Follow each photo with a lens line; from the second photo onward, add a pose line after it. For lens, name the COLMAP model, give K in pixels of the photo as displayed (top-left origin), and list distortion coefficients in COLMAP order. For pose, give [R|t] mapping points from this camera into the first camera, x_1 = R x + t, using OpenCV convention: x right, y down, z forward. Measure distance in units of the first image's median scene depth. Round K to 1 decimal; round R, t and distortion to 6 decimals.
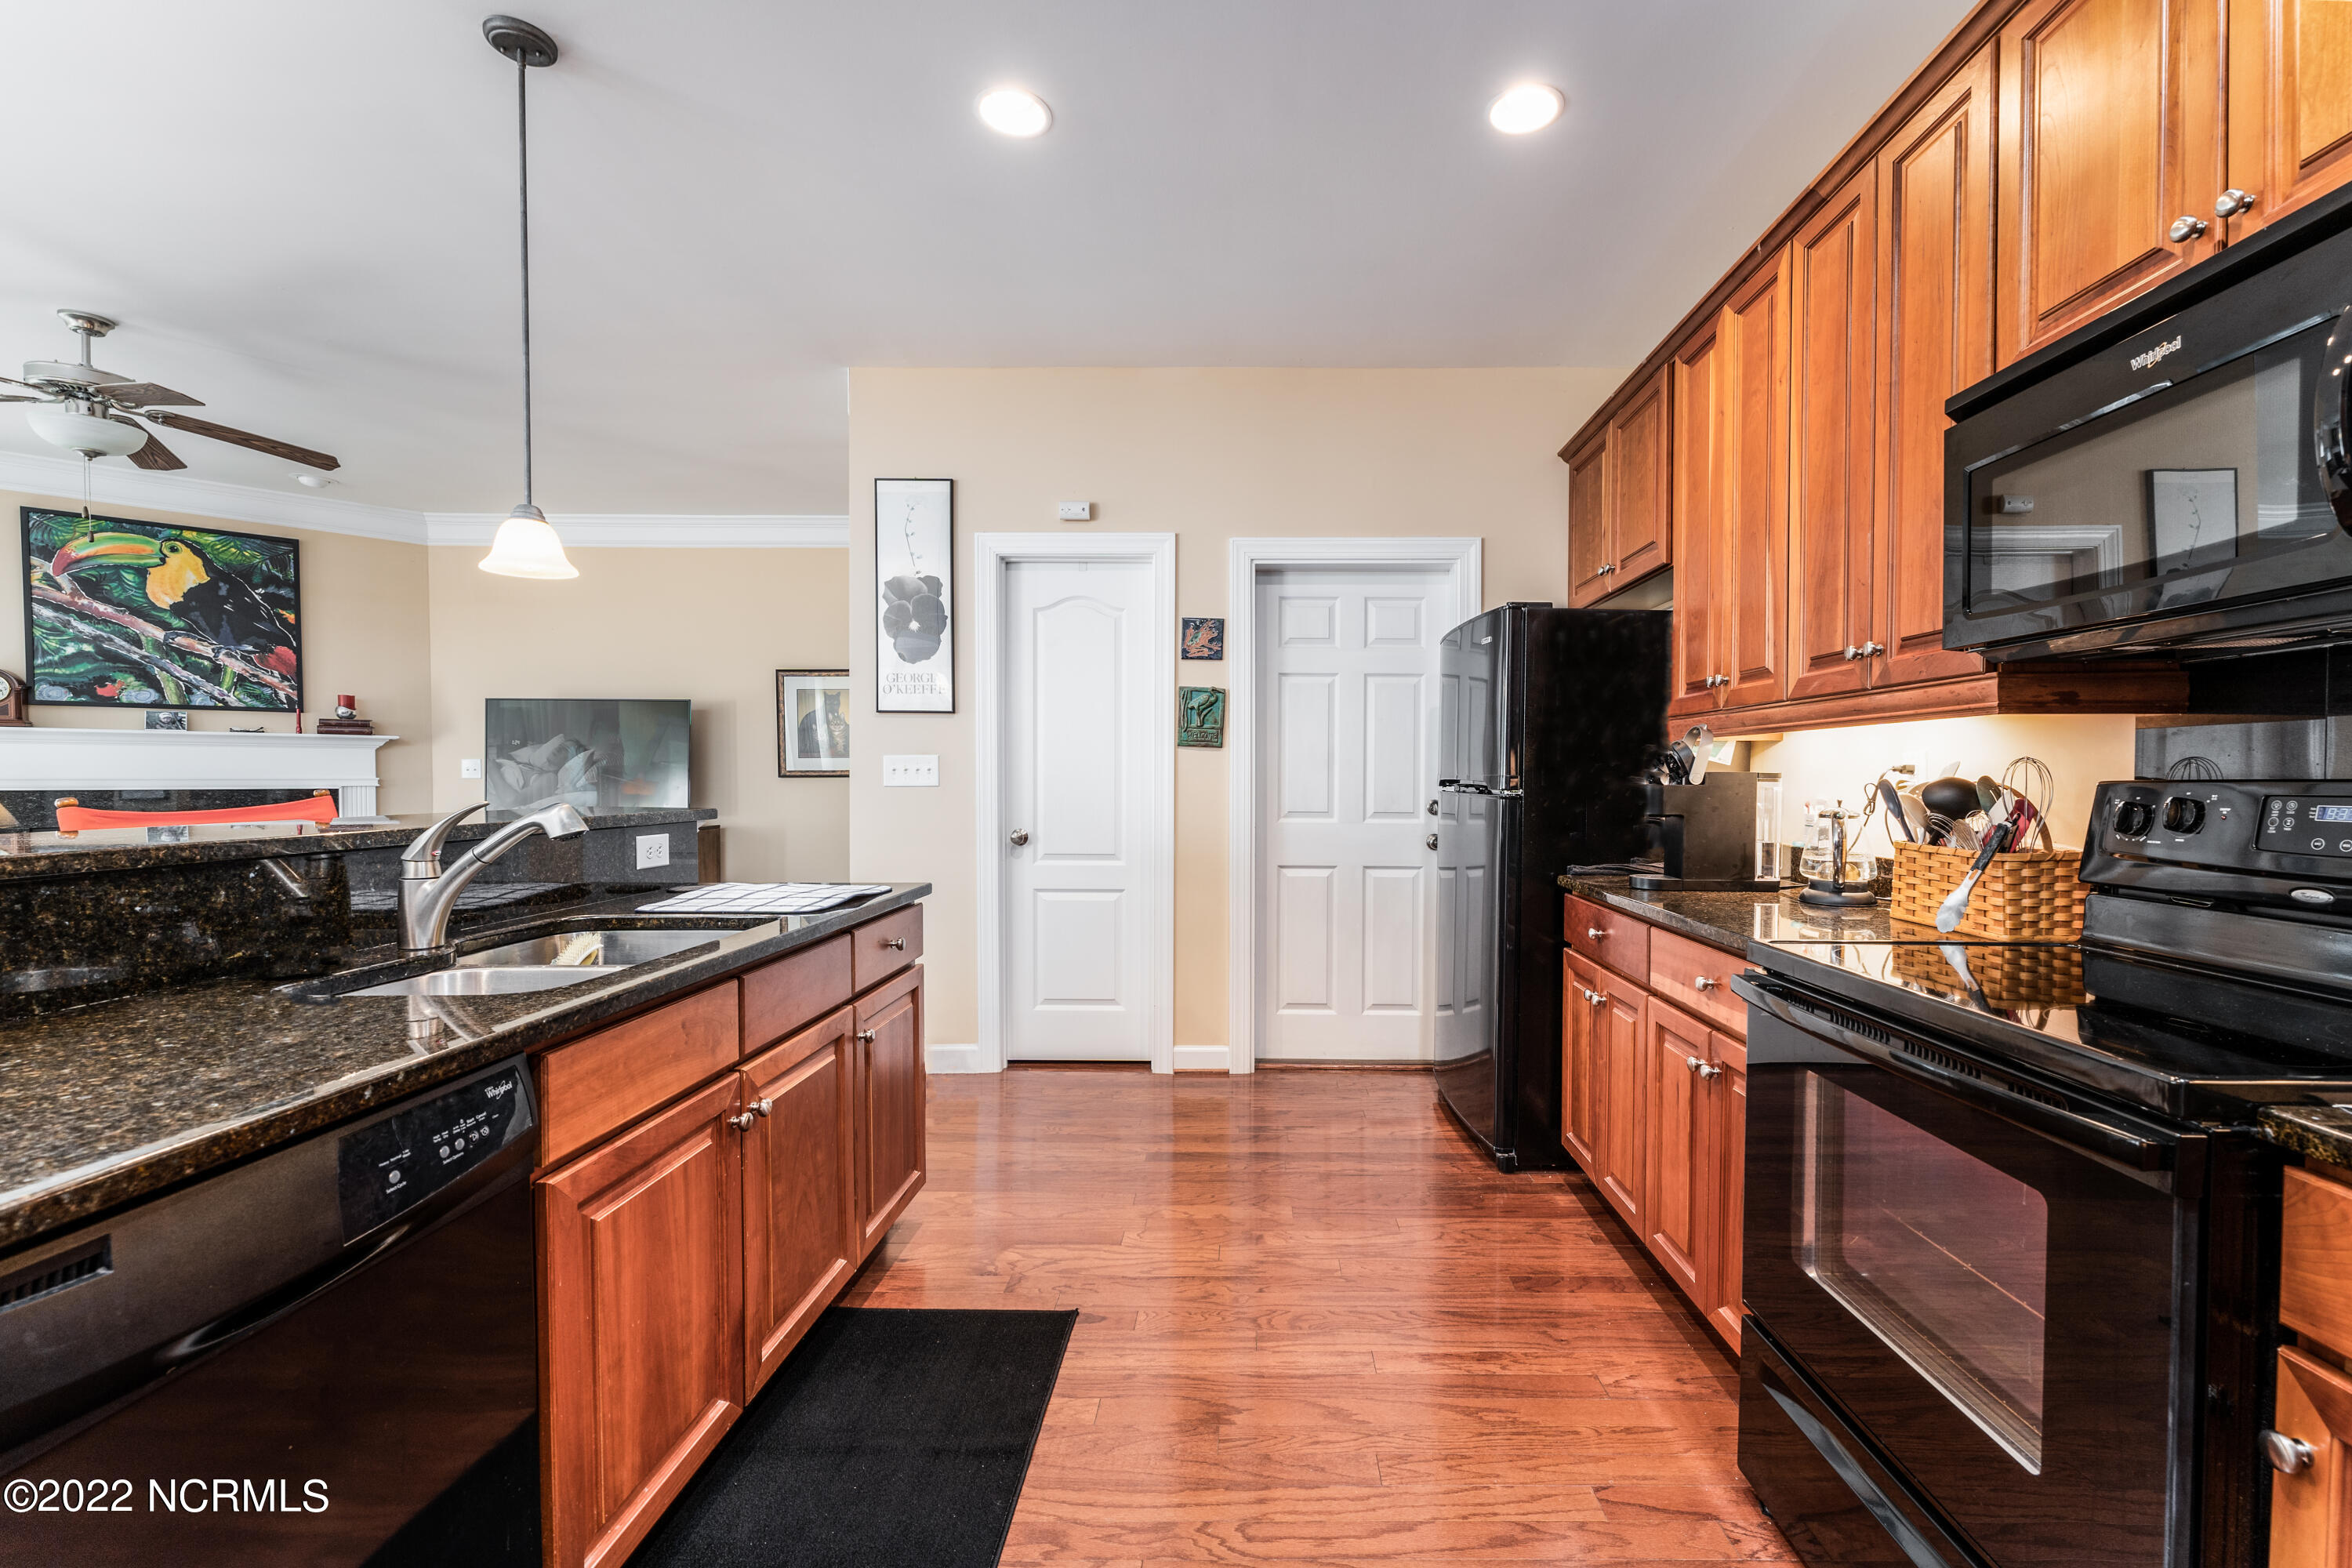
lens RADIAL K [[957.8, 0, 1241.3], [0, 957.8, 789.6], [0, 0, 1]] dist [0.000869, -0.000016]
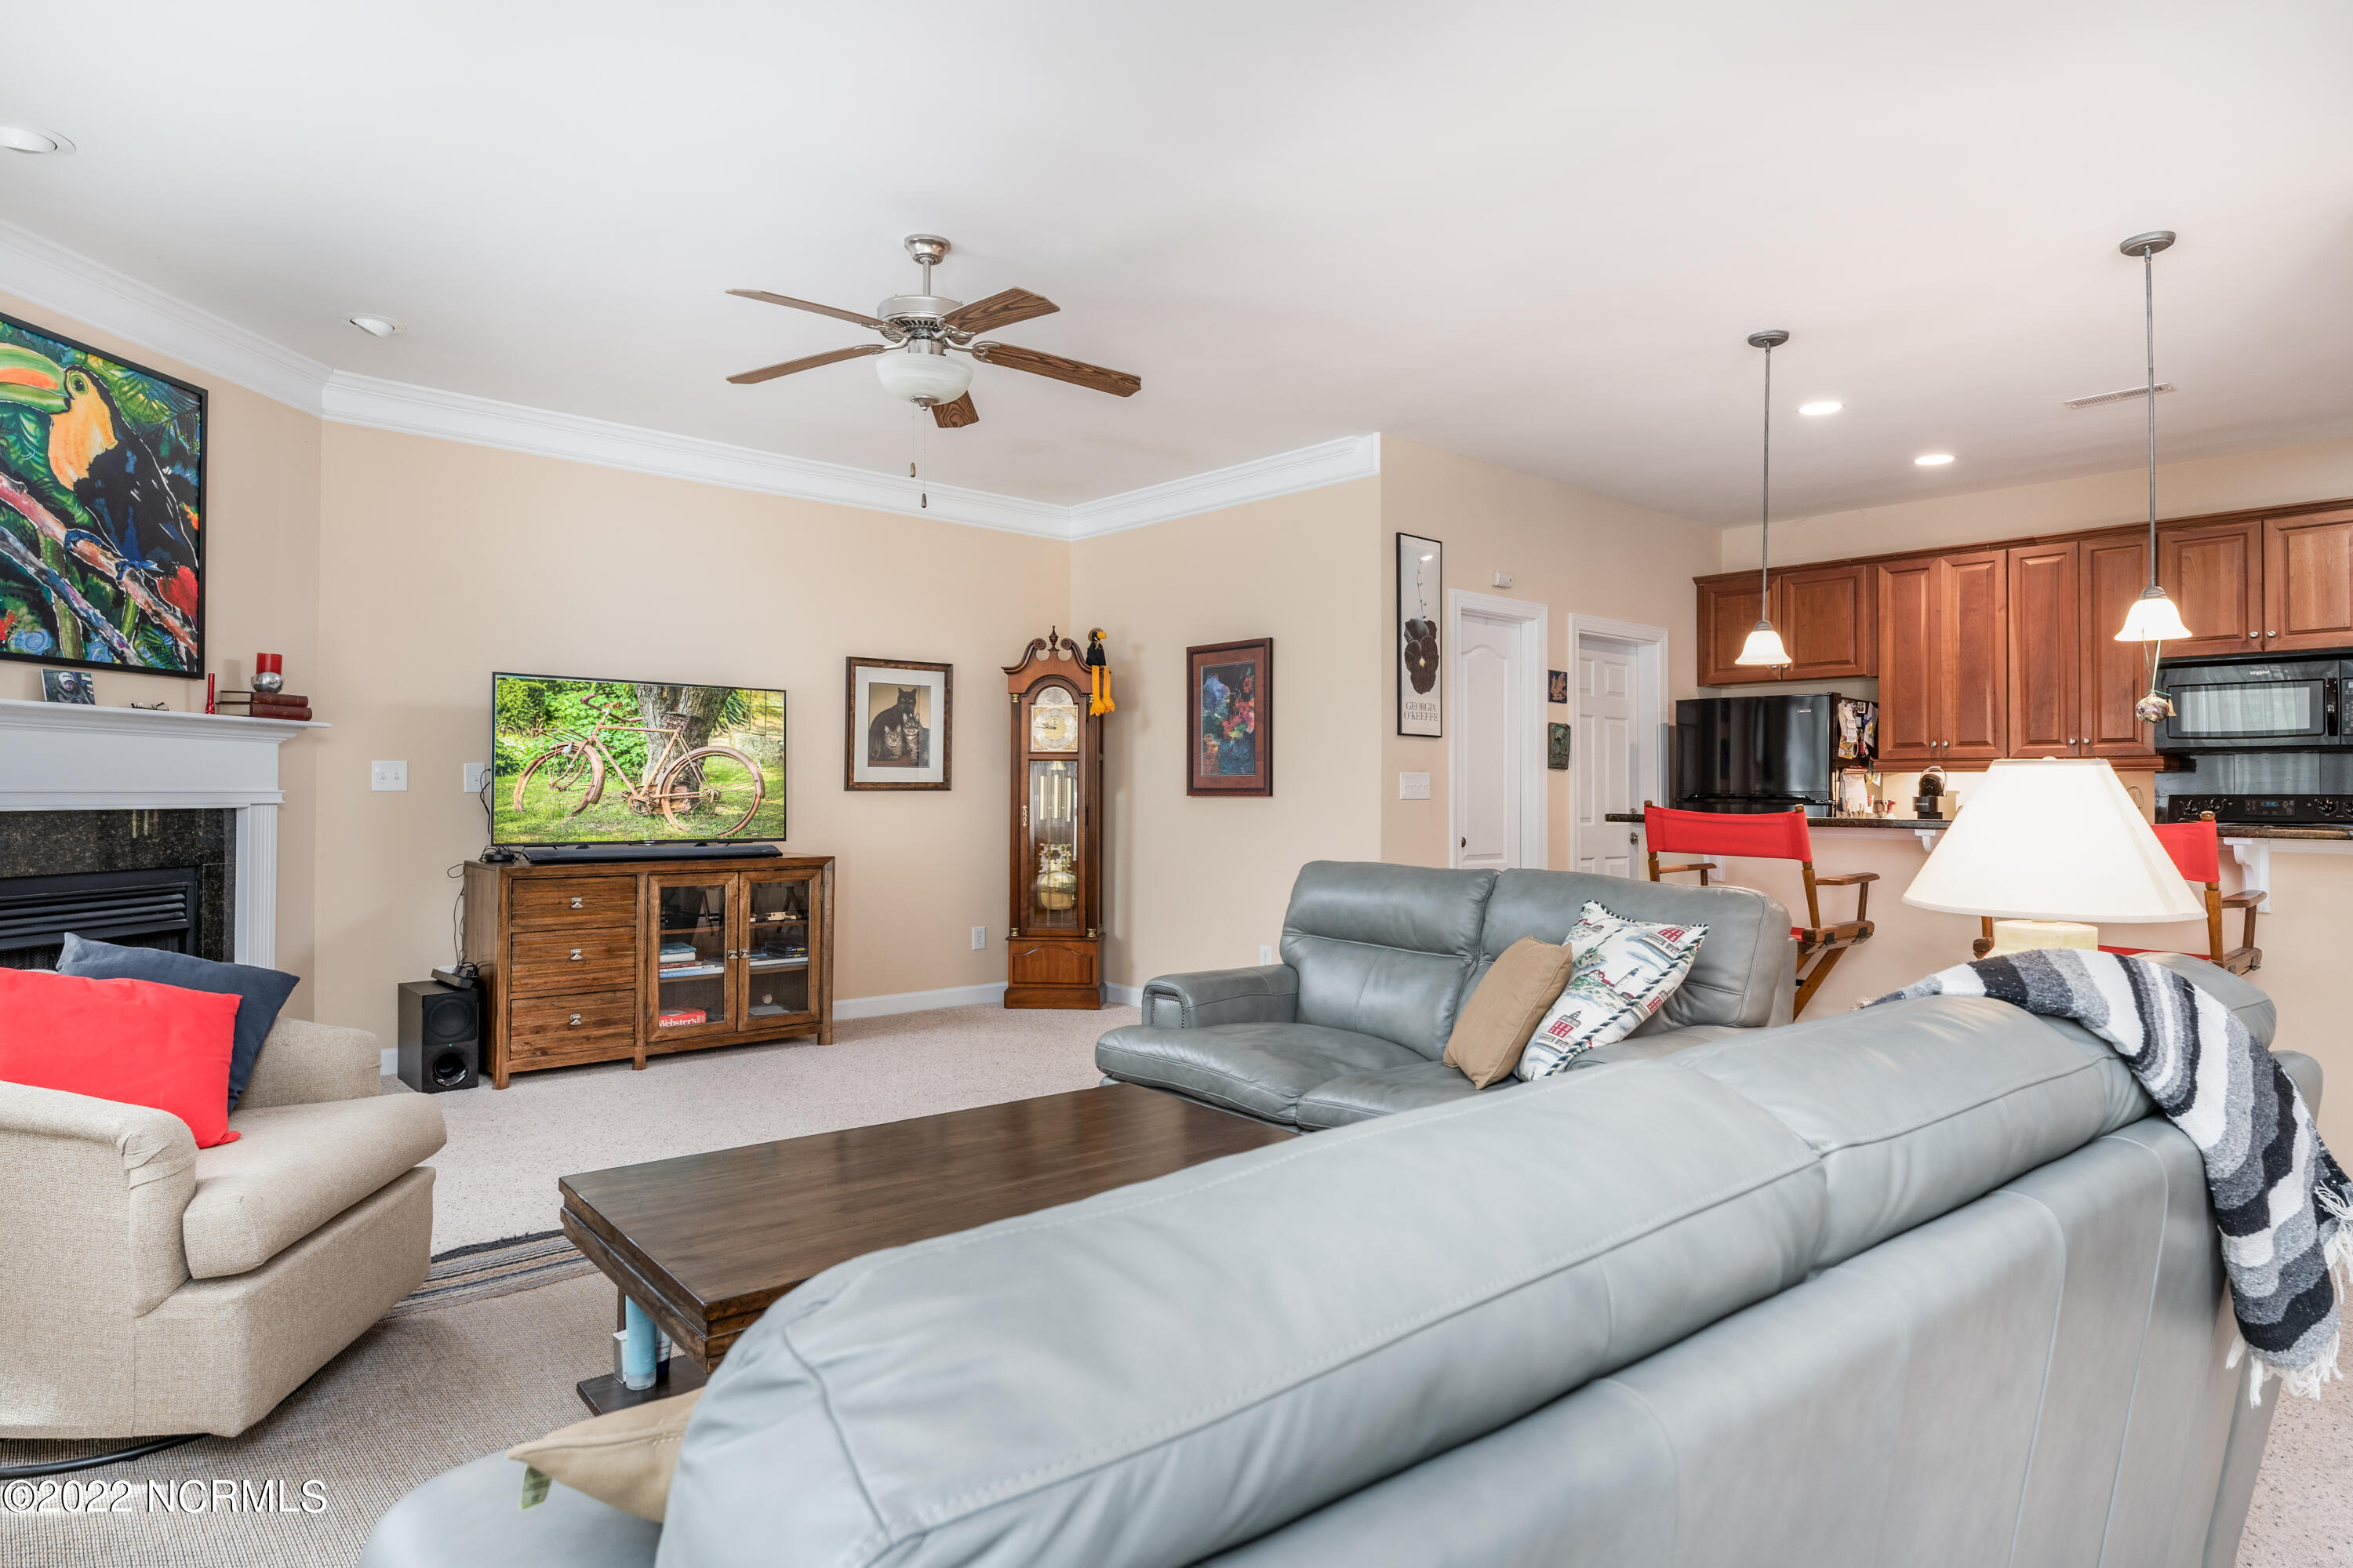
lens RADIAL K [[1247.5, 0, 1176.5], [0, 1247.5, 784.0], [0, 0, 1]] dist [-0.004060, -0.000058]
pose [[0.763754, 0.005814, 0.645481, -1.103571], [0.005814, 0.999857, -0.015886, 0.000290], [-0.645481, 0.015886, 0.763611, 0.024333]]
